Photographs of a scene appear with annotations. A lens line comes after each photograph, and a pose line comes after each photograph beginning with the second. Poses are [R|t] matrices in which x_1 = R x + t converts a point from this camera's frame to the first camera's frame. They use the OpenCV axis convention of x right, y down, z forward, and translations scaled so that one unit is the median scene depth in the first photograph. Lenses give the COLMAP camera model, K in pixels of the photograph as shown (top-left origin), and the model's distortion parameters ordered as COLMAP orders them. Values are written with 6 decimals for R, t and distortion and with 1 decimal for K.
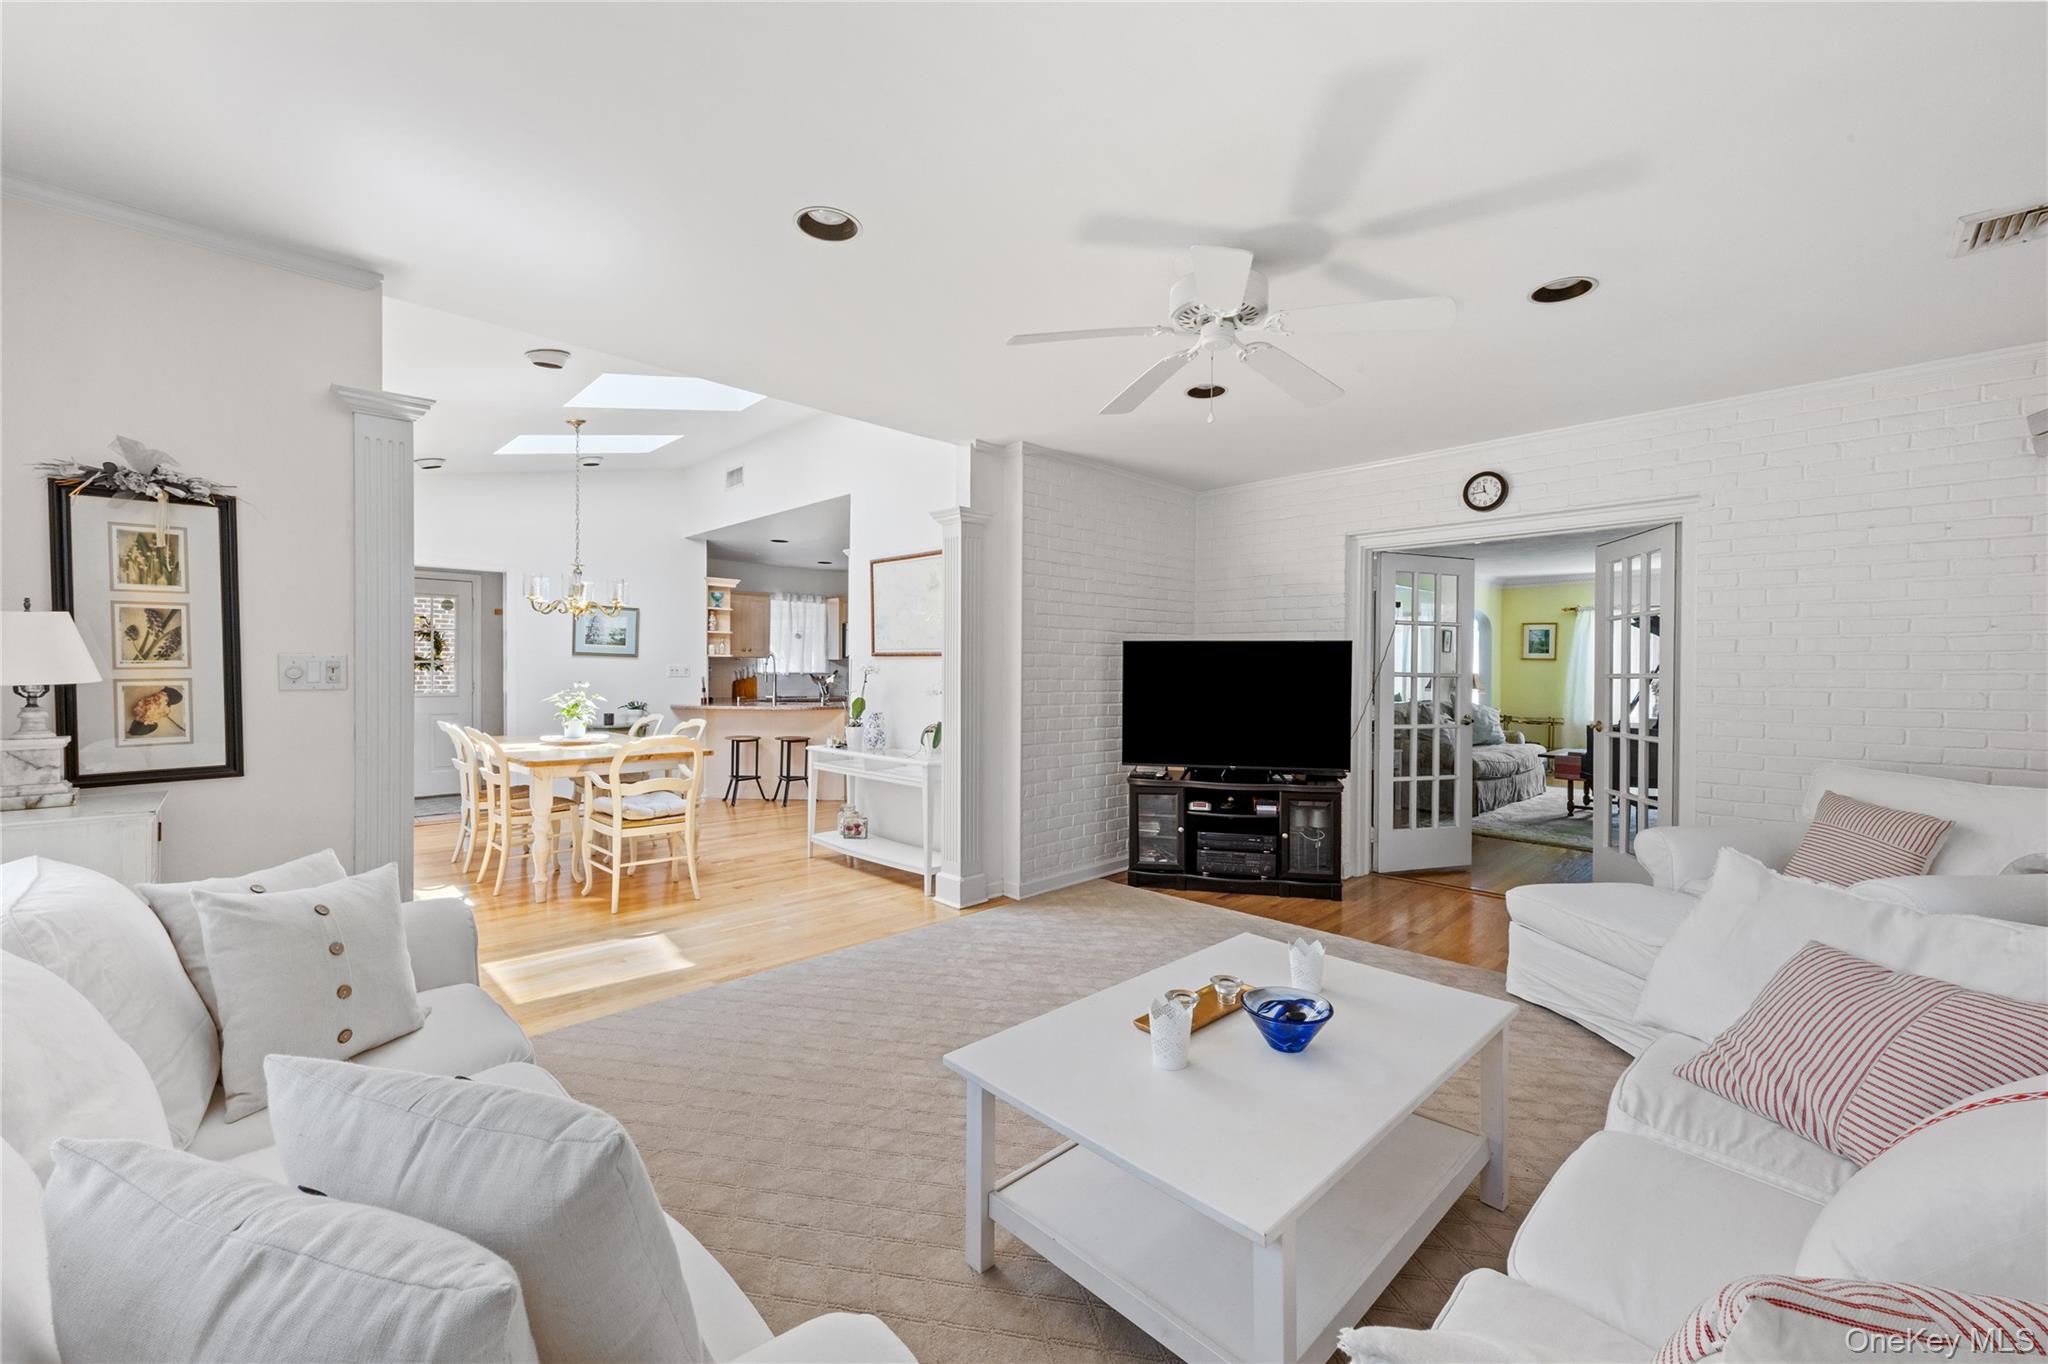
lens RADIAL K [[832.0, 0, 1016.9], [0, 832.0, 675.3], [0, 0, 1]] dist [0.002247, 0.000856]
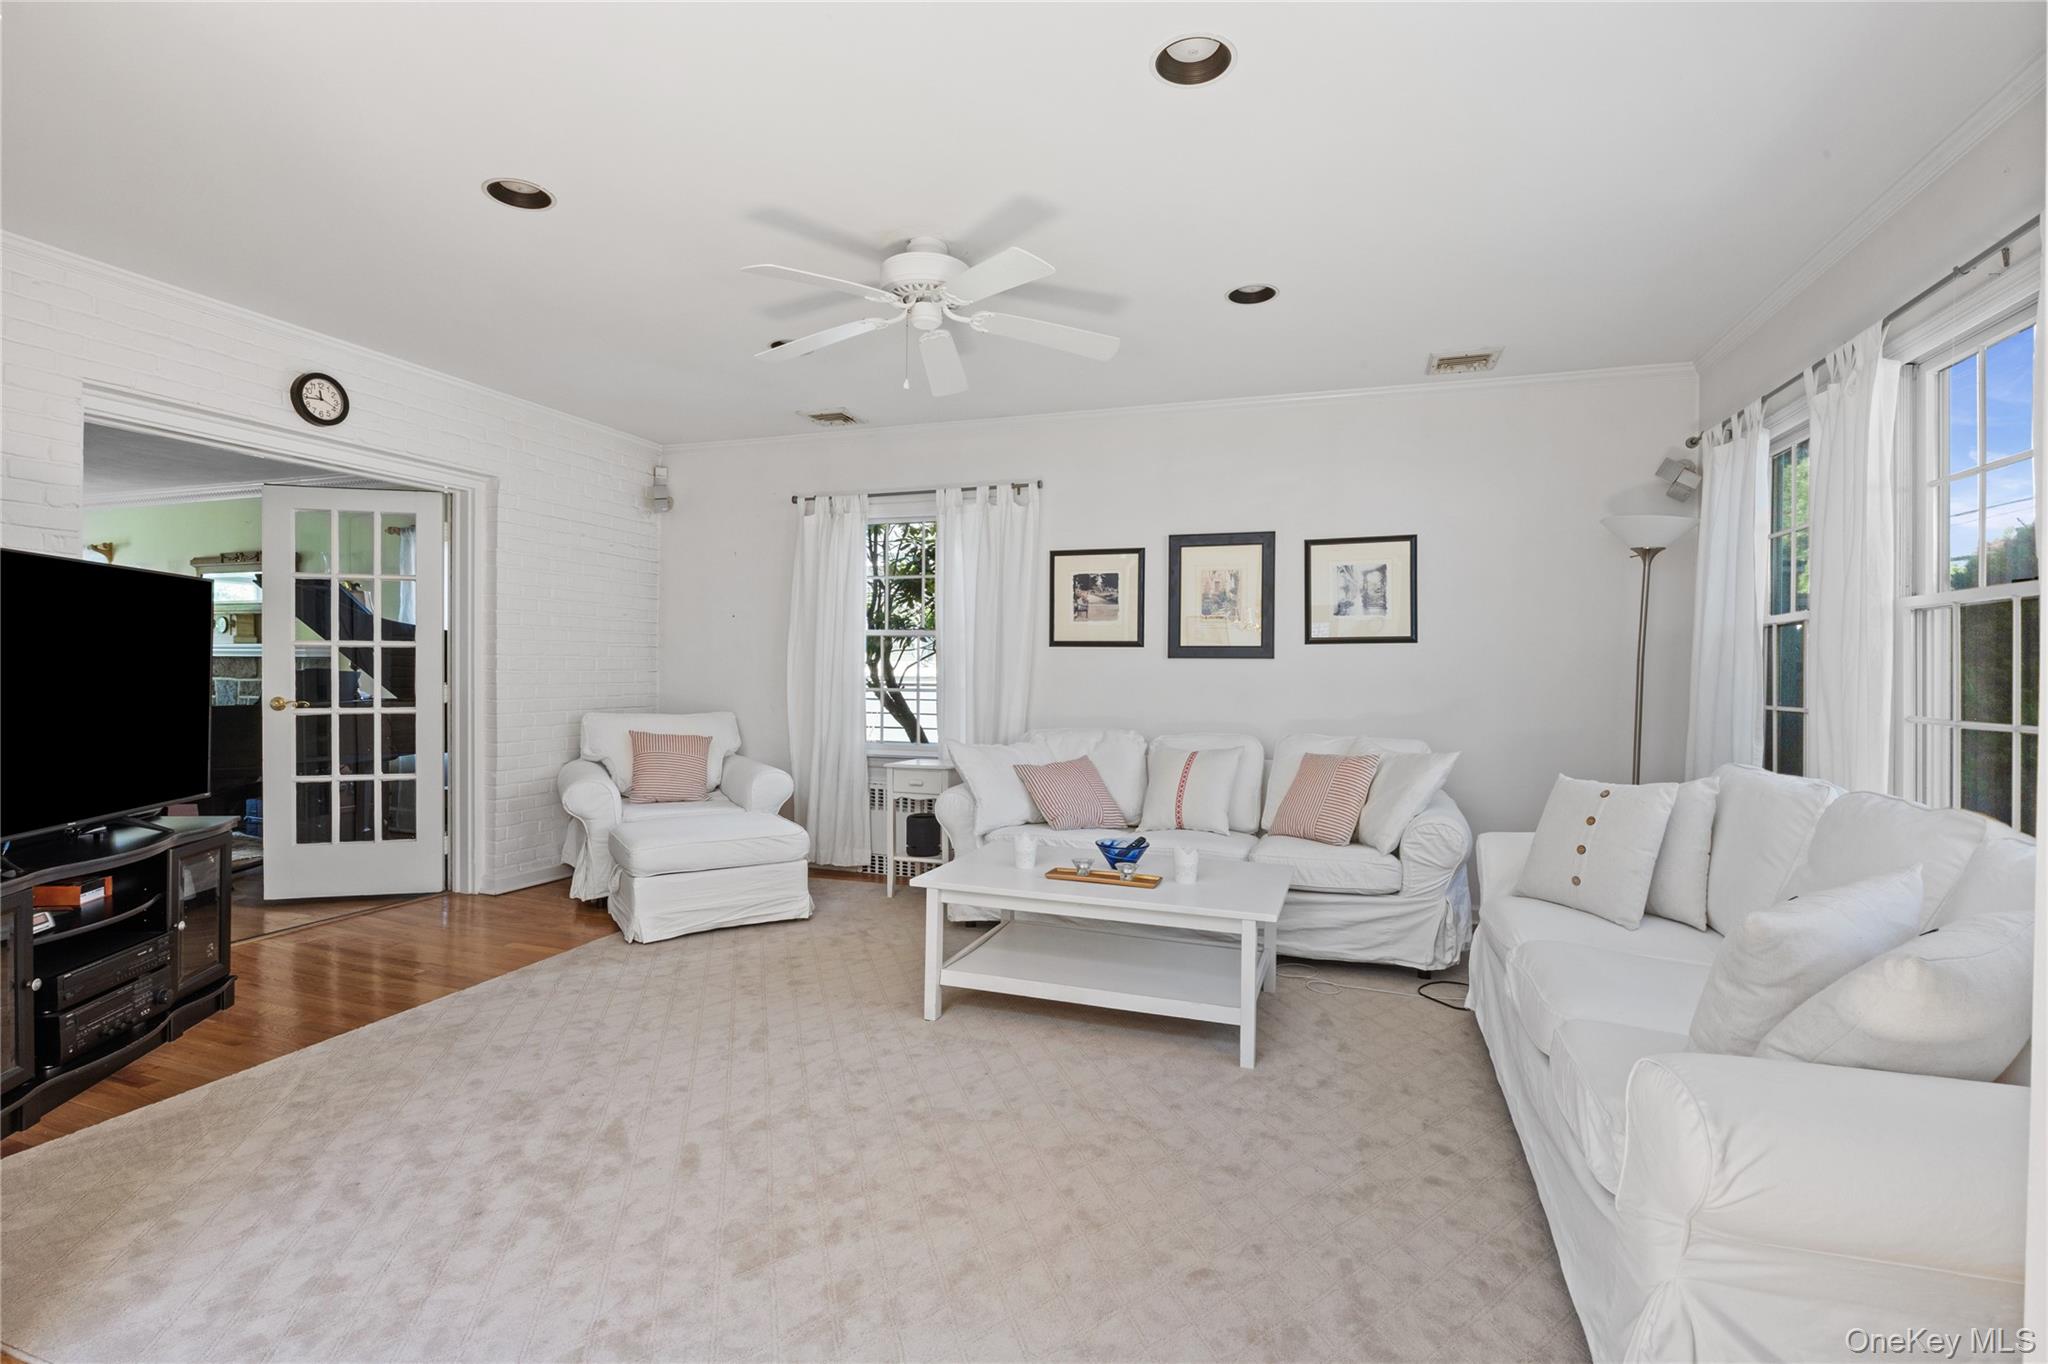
lens RADIAL K [[945.1, 0, 1023.9], [0, 945.1, 673.6], [0, 0, 1]] dist [-0.004247, -0.000462]
pose [[-0.446859, -0.021636, 0.894343, -0.519964], [-0.012194, 0.999762, 0.018094, 0.007679], [-0.894521, -0.002820, -0.447017, 0.834233]]
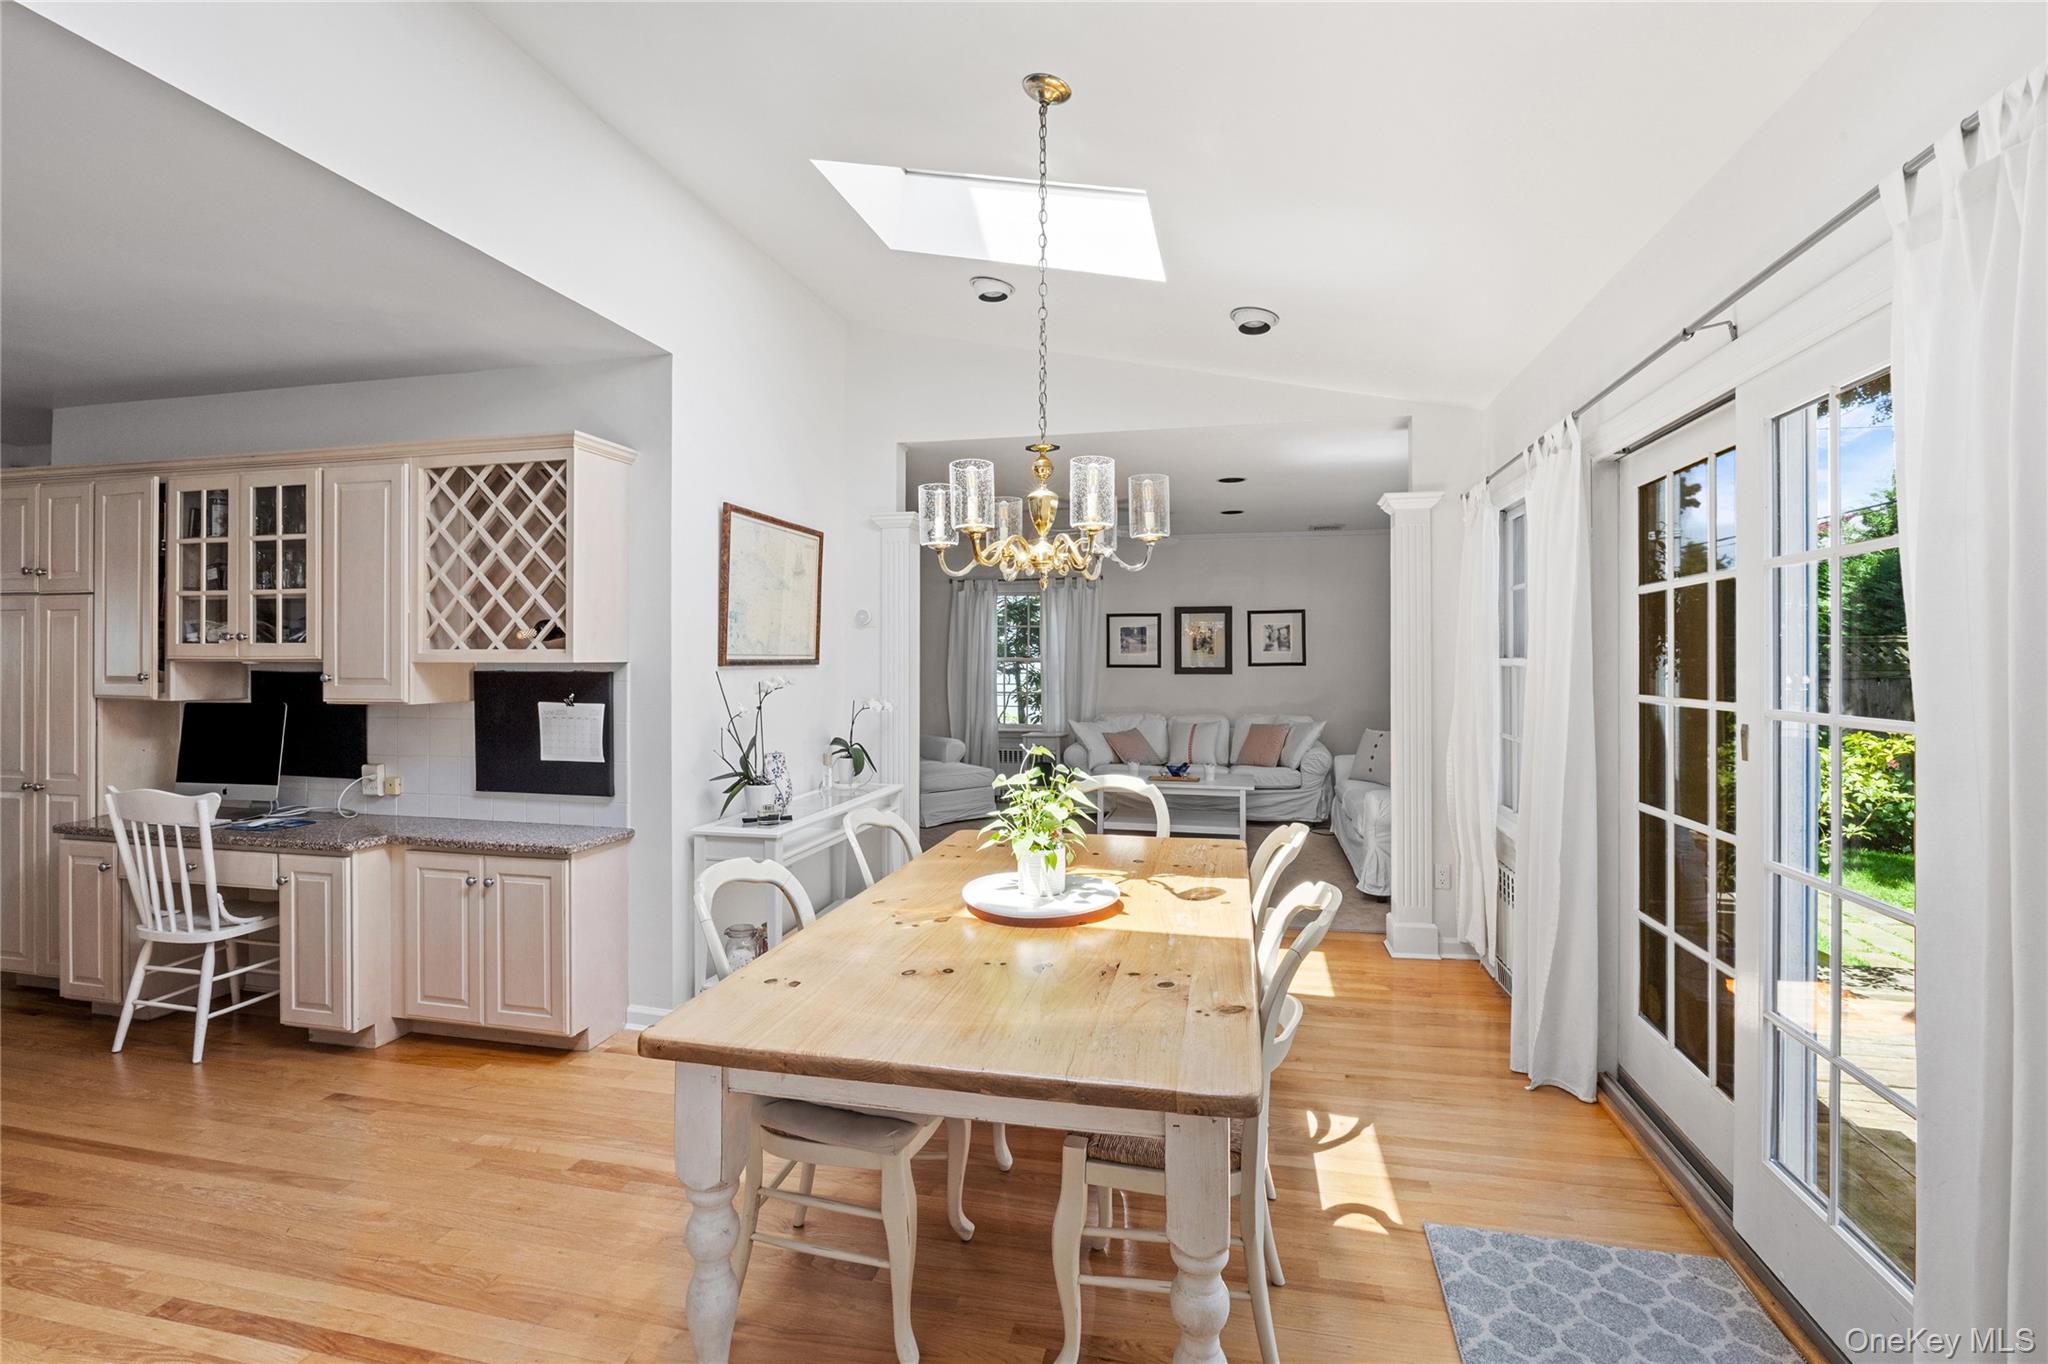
lens RADIAL K [[895.5, 0, 1018.8], [0, 895.5, 653.9], [0, 0, 1]] dist [-0.025766, 0.000936]
pose [[-0.524944, -0.007723, 0.851101, -1.007598], [-0.002603, 0.999969, 0.007468, -0.042924], [-0.851132, 0.001705, -0.524948, 1.413954]]
